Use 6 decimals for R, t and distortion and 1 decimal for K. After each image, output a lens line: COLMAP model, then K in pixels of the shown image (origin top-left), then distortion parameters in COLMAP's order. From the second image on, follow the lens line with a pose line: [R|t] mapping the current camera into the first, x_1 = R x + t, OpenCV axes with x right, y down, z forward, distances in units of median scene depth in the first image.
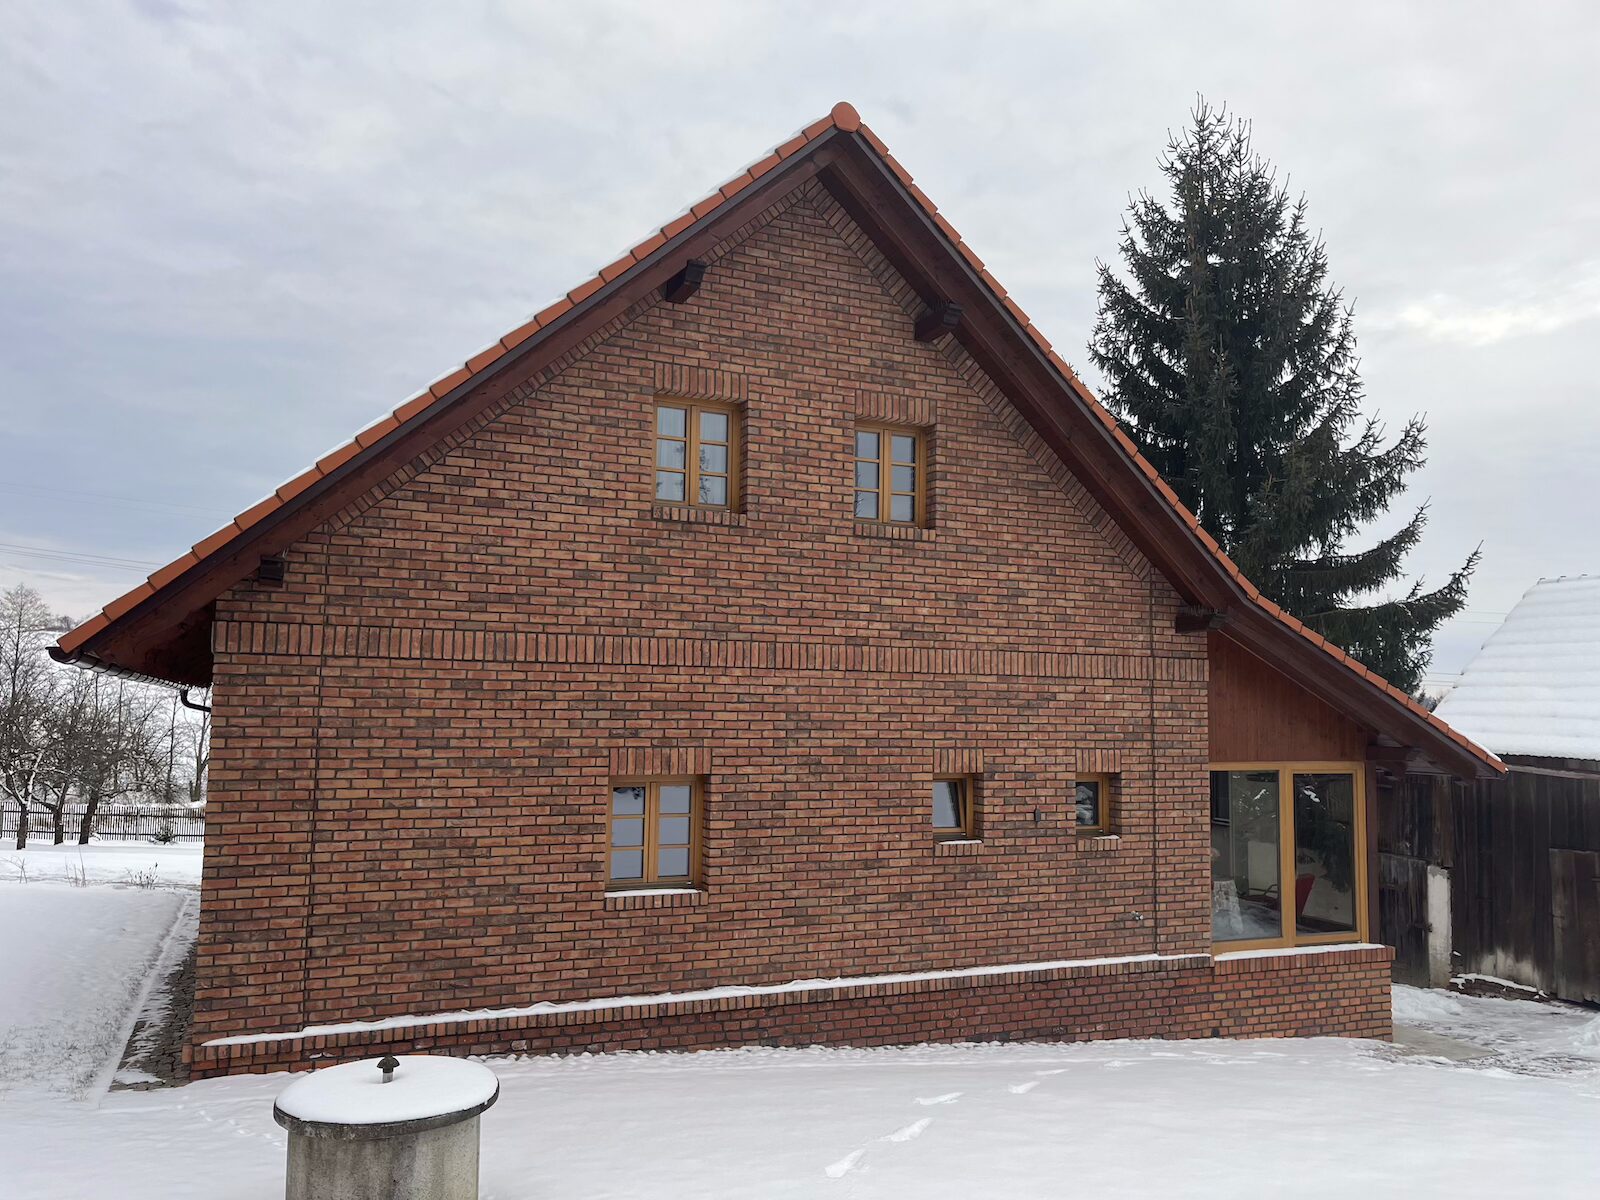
lens RADIAL K [[1209.5, 0, 802.0], [0, 1209.5, 613.1], [0, 0, 1]] dist [0.066201, -0.092635]
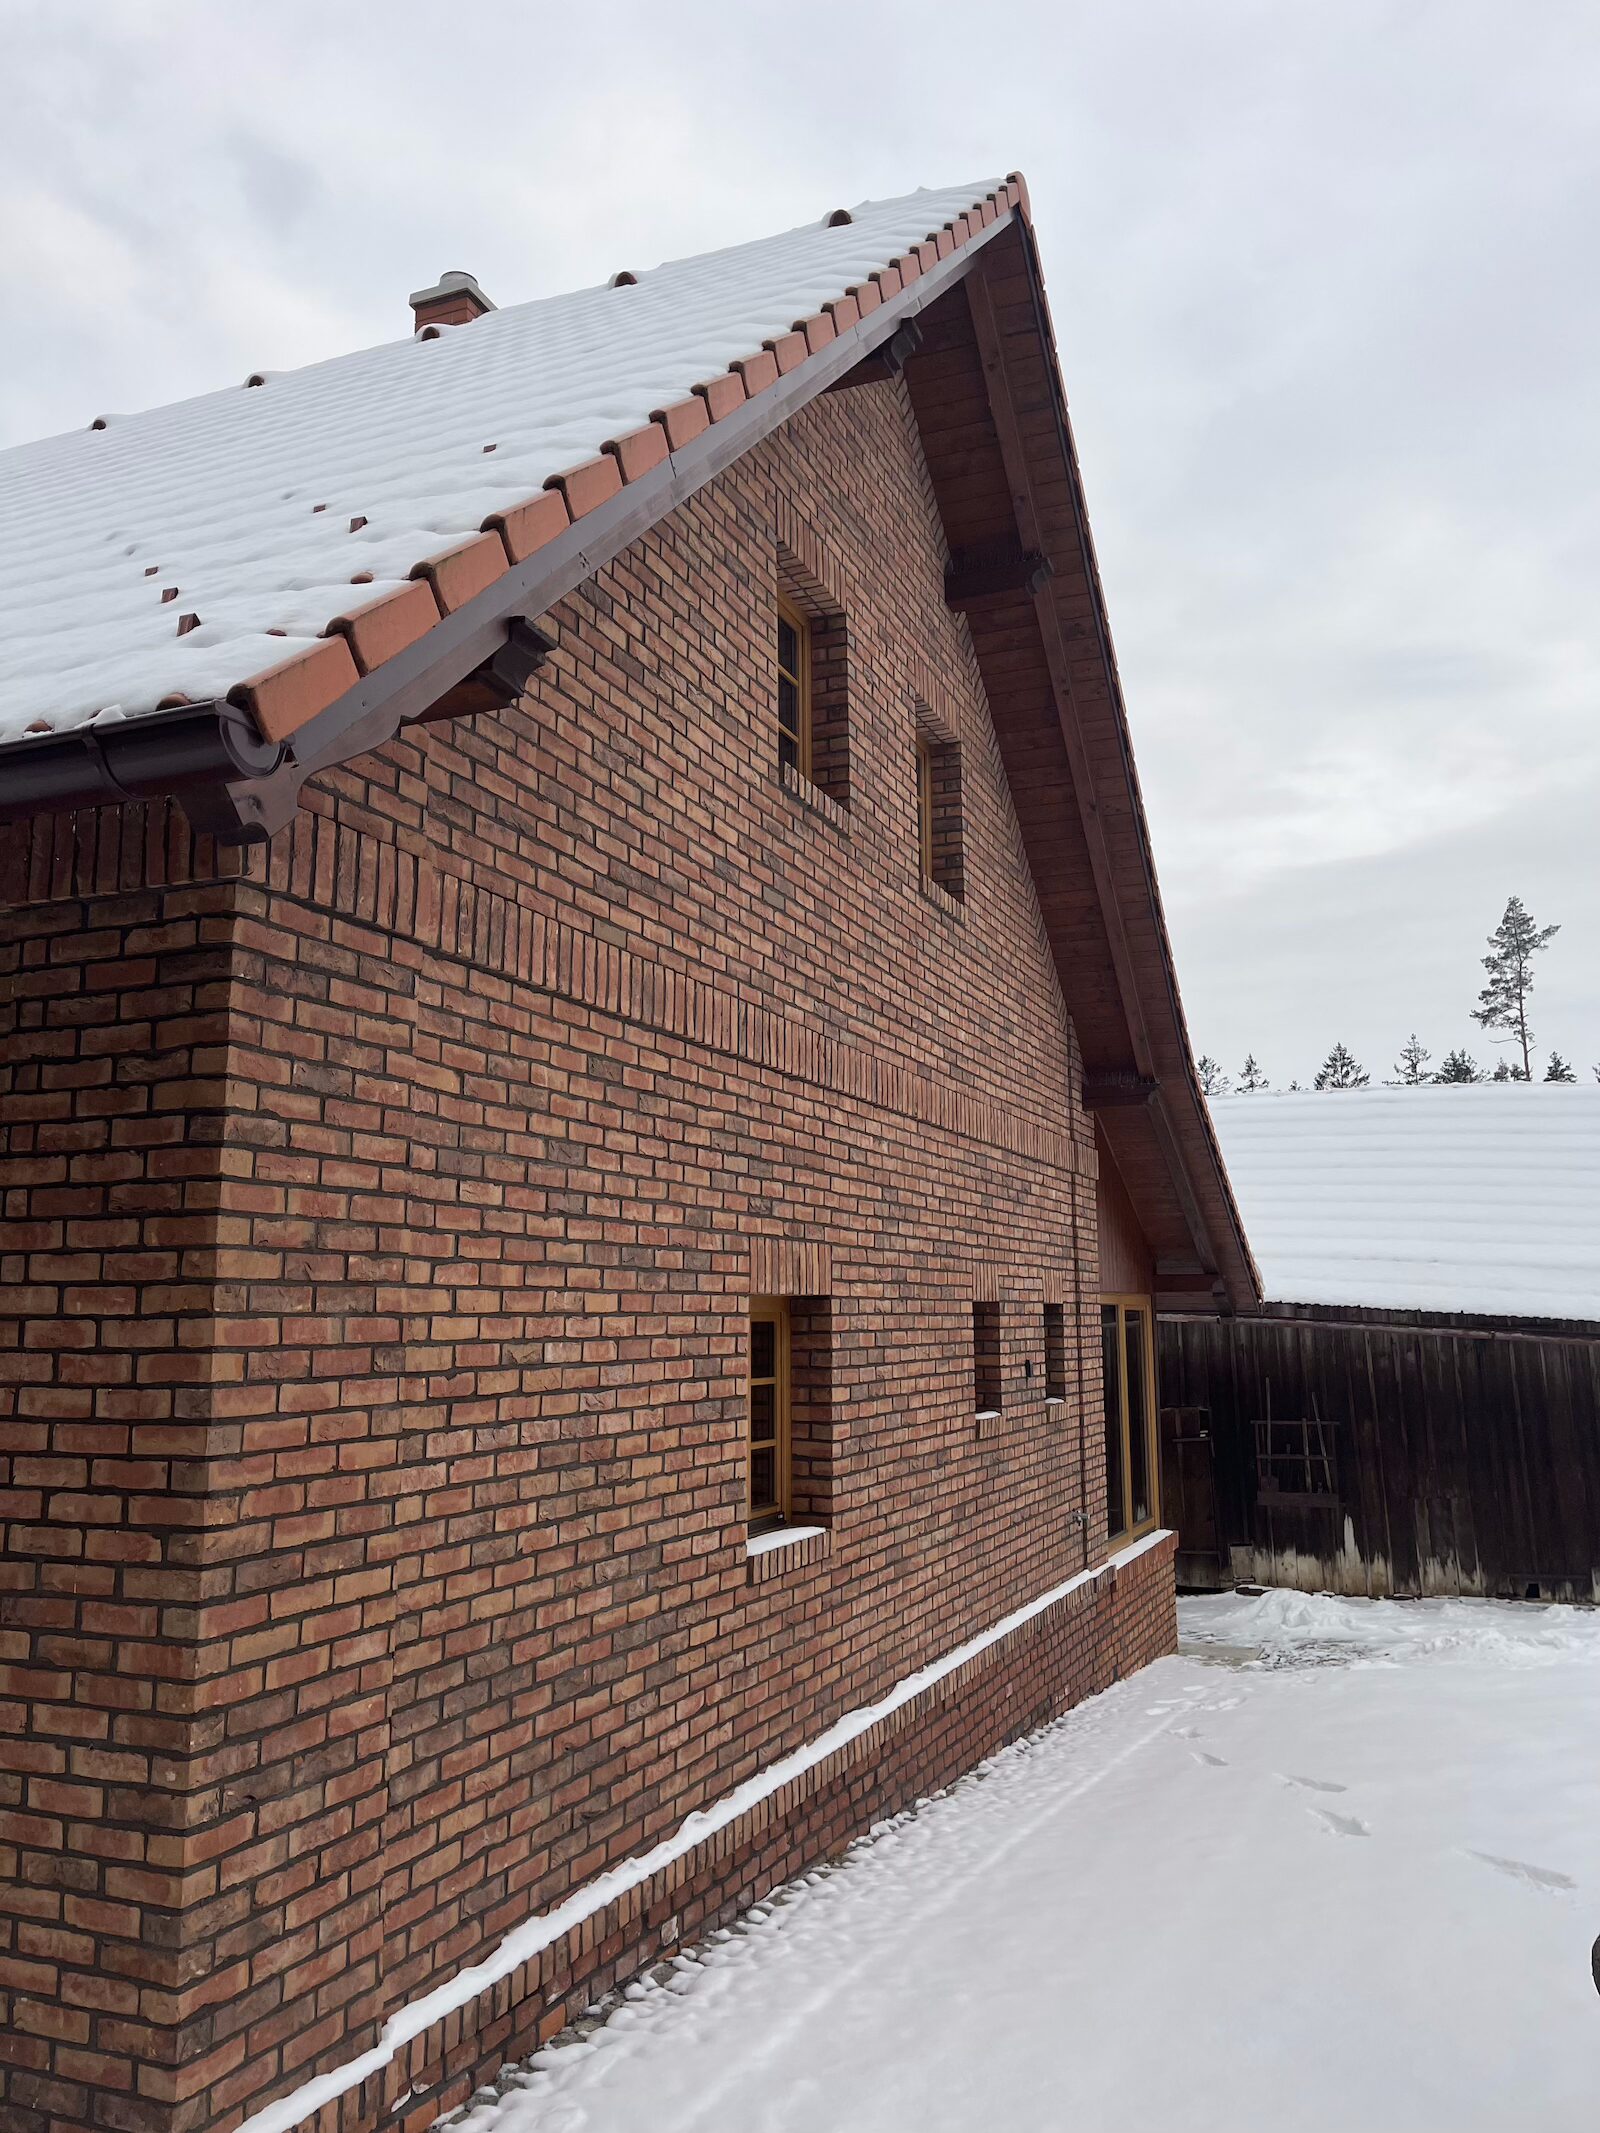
lens RADIAL K [[1612.4, 0, 788.7], [0, 1612.4, 1062.6], [0, 0, 1]] dist [0.066201, -0.092635]
pose [[0.732015, 0.089214, 0.675422, -0.516667], [-0.041640, 0.995394, -0.086349, 0.086740], [-0.680015, 0.035084, 0.732358, 0.464960]]
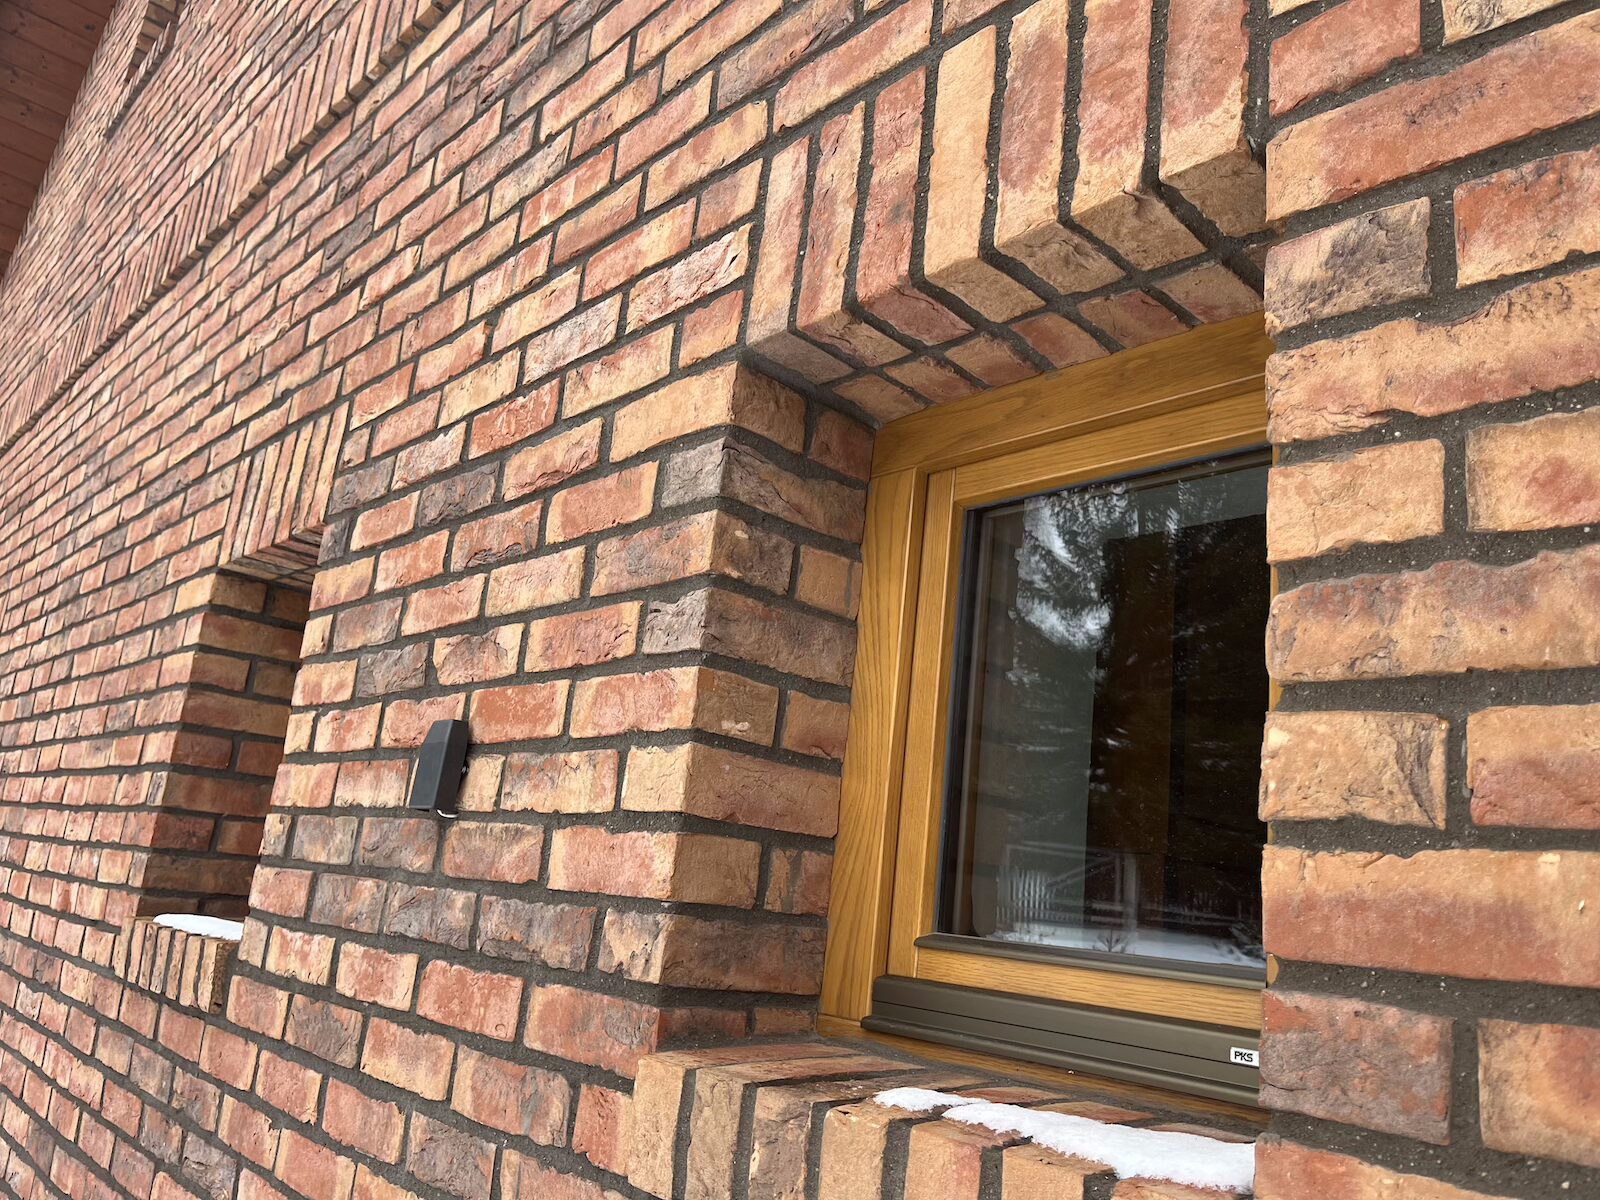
lens RADIAL K [[1209.5, 0, 821.4], [0, 1209.5, 609.7], [0, 0, 1]] dist [0.066201, -0.092635]
pose [[0.329383, -0.207538, -0.921105, 0.334869], [-0.018135, 0.973974, -0.225935, 0.184355], [0.944022, 0.091124, 0.317047, 1.031717]]
